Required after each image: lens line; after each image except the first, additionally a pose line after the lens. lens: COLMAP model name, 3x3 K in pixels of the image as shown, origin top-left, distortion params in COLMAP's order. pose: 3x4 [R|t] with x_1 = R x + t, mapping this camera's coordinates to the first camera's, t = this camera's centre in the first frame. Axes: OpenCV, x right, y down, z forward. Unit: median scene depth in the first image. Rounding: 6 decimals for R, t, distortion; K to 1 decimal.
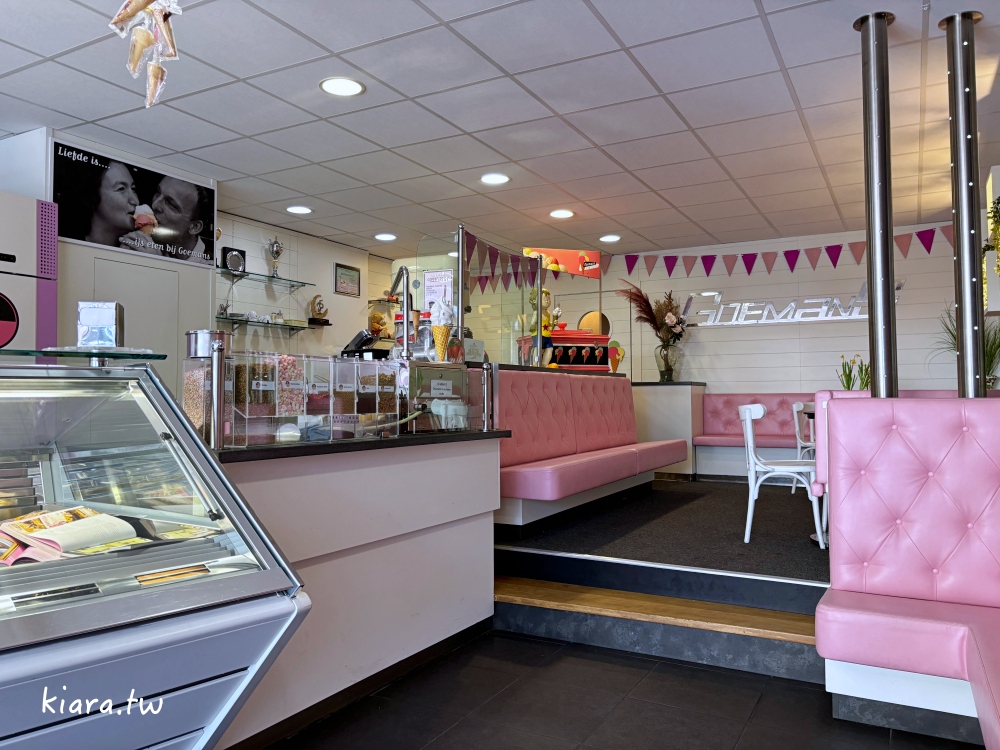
lens RADIAL K [[752.7, 0, 499.0], [0, 752.7, 368.7], [0, 0, 1]] dist [0.032398, -0.020275]
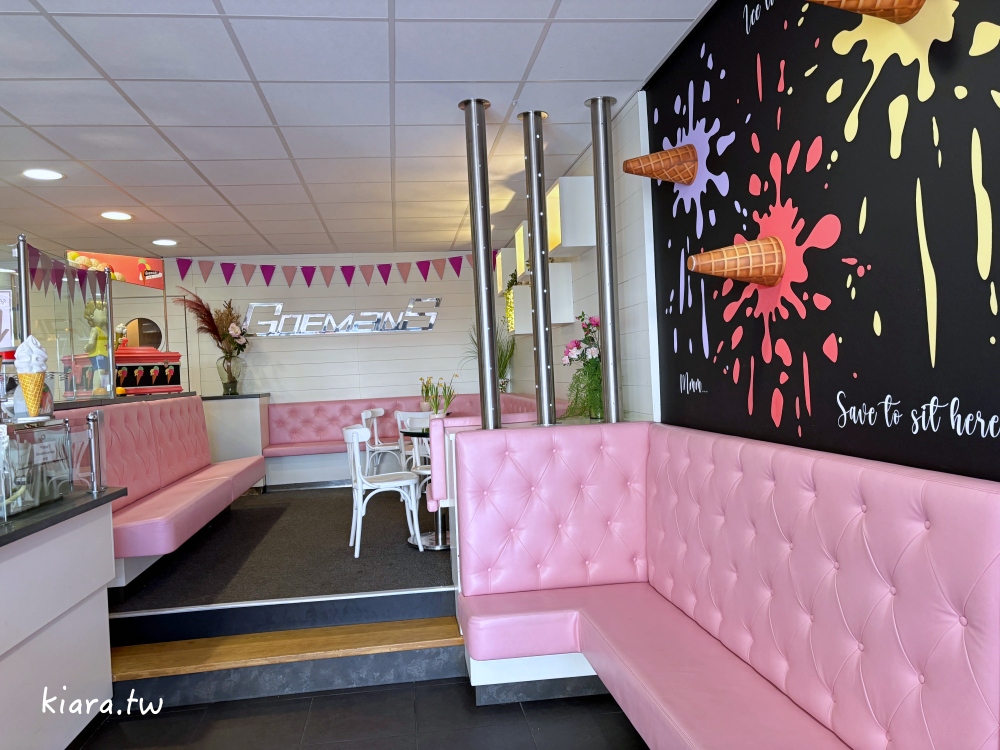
lens RADIAL K [[752.7, 0, 490.9], [0, 752.7, 380.5], [0, 0, 1]] dist [0.032398, -0.020275]
pose [[0.808670, -0.043392, 0.586660, -0.121625], [0.021735, 0.998799, 0.043915, -0.056532], [-0.587861, -0.022761, 0.808642, 0.027248]]
